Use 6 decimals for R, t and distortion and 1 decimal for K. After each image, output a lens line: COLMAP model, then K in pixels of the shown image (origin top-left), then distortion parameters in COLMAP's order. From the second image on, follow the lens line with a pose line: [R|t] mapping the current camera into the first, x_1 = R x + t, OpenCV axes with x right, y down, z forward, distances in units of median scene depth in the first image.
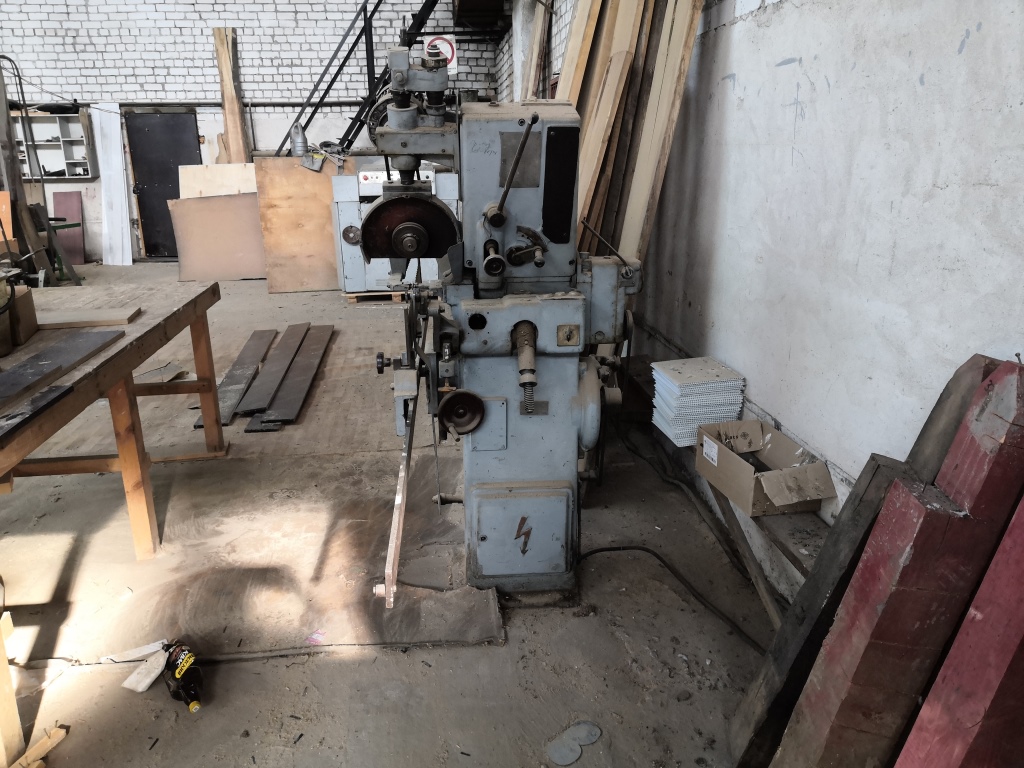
lens RADIAL K [[766.3, 0, 506.7], [0, 766.3, 381.2], [0, 0, 1]] dist [0.054860, -0.069985]
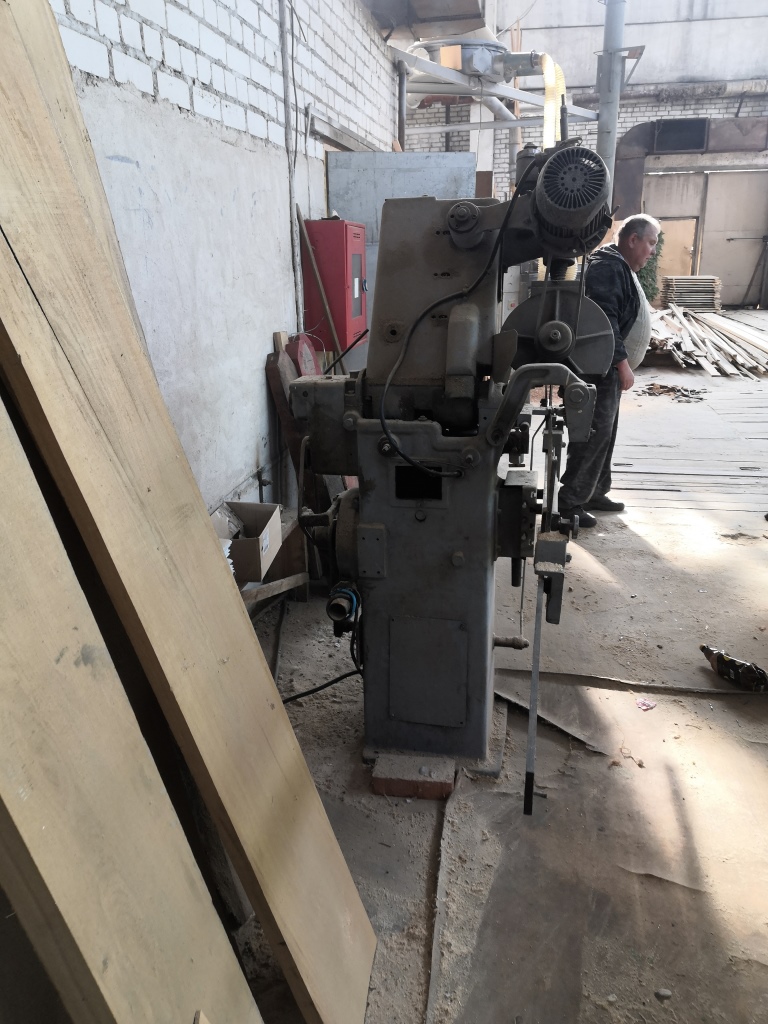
lens RADIAL K [[766.3, 0, 389.9], [0, 766.3, 506.4], [0, 0, 1]] dist [0.054860, -0.069985]
pose [[-0.959840, -0.060127, 0.274029, -0.222942], [0.109360, 0.819308, 0.562828, -0.627570], [-0.258355, 0.570192, -0.779829, 2.086983]]
